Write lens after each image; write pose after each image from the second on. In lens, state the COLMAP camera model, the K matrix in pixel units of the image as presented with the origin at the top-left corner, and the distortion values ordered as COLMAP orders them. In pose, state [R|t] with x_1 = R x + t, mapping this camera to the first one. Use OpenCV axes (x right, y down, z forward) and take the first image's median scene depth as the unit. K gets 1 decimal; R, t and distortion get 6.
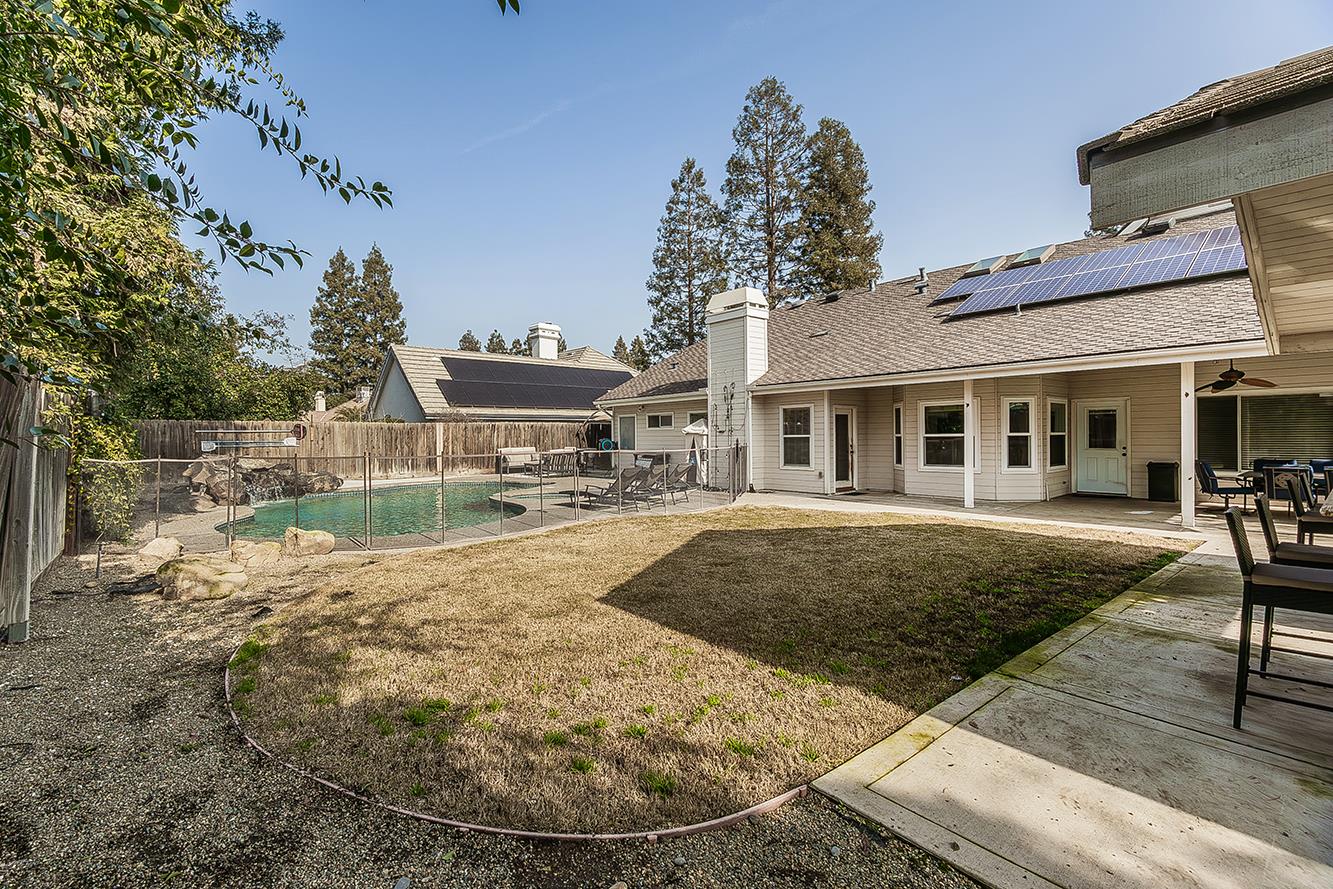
lens RADIAL K [[595.3, 0, 645.1], [0, 595.3, 431.2], [0, 0, 1]] dist [-0.015110, 0.000932]
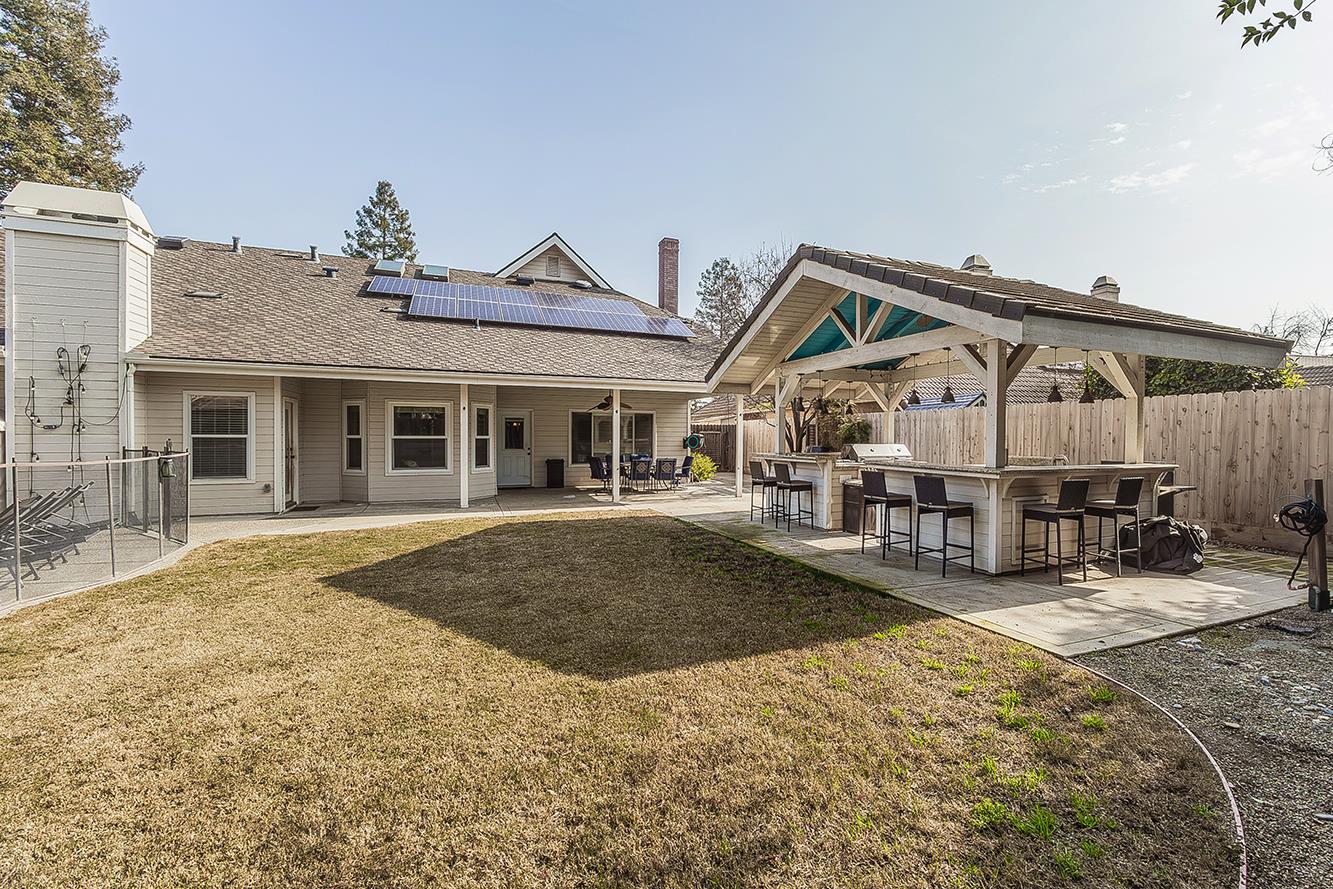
lens RADIAL K [[595.3, 0, 666.3], [0, 595.3, 447.5], [0, 0, 1]] dist [-0.015110, 0.000932]
pose [[0.255831, -0.006317, 0.966701, -0.321248], [-0.016140, 0.999811, 0.010805, 0.005762], [-0.966587, -0.018367, 0.255681, 0.342791]]
